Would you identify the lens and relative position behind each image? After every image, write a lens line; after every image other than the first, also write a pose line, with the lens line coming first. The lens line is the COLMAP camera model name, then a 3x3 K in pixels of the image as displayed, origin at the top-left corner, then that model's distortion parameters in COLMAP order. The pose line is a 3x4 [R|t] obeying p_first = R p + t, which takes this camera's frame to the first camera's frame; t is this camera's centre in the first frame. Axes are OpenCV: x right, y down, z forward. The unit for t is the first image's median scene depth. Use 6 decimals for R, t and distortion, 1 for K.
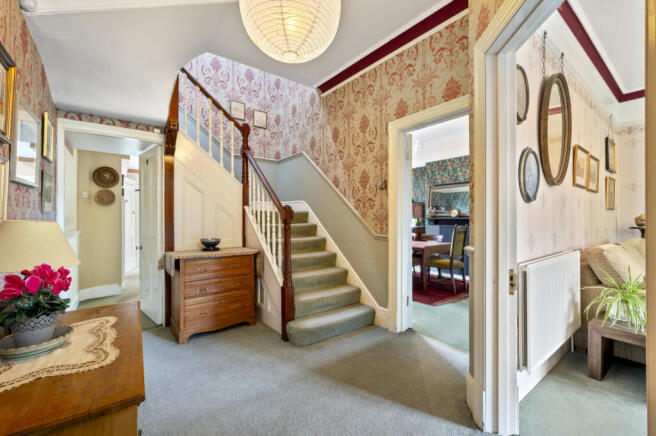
lens RADIAL K [[283.3, 0, 330.1], [0, 283.3, 217.8], [0, 0, 1]] dist [0.000578, -0.000115]
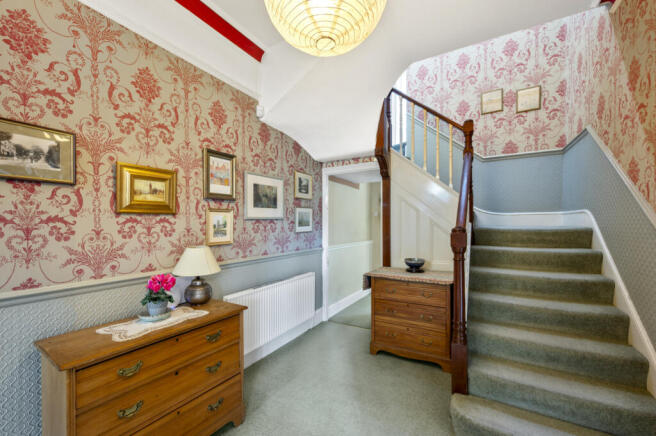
lens RADIAL K [[267.2, 0, 329.5], [0, 267.2, 227.3], [0, 0, 1]] dist [0.001627, 0.000250]
pose [[0.375720, 0.007424, -0.926704, 0.259287], [0.005983, 0.999928, 0.010436, -0.038785], [0.926714, -0.009465, 0.375648, 0.346393]]
